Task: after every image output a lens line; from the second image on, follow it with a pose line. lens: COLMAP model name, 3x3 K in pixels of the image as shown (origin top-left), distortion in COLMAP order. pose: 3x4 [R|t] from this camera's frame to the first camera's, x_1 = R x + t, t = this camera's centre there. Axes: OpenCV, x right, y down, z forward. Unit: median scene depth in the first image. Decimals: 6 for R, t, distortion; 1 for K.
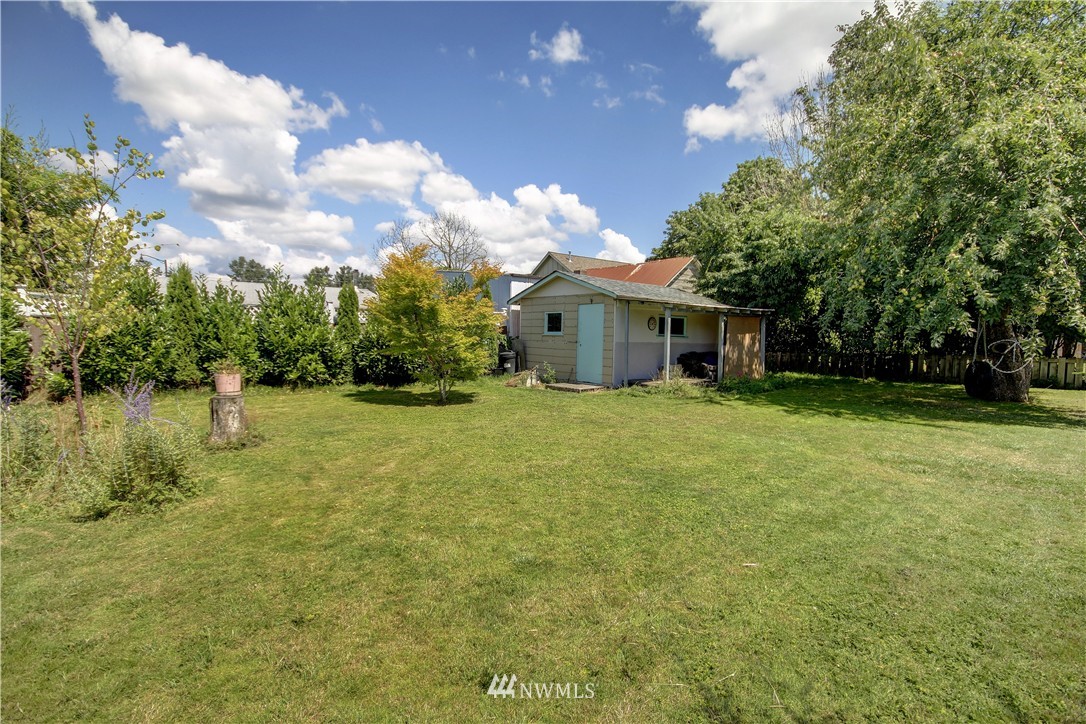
lens RADIAL K [[503.0, 0, 544.3], [0, 503.0, 367.6], [0, 0, 1]] dist [-0.015011, -0.000044]
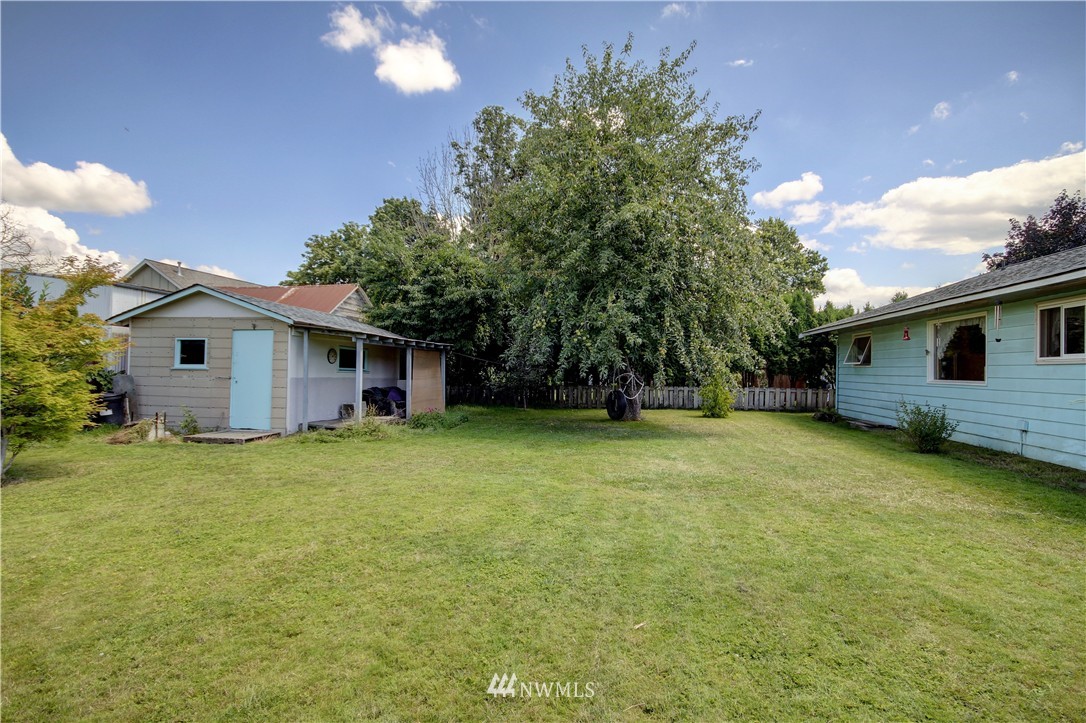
lens RADIAL K [[514.1, 0, 543.0], [0, 514.1, 361.5], [0, 0, 1]] dist [-0.014372, 0.000167]
pose [[0.764884, 0.009907, 0.644091, -0.074645], [0.040378, 0.997178, -0.063288, -0.006646], [-0.642901, 0.074415, 0.762326, 0.088333]]
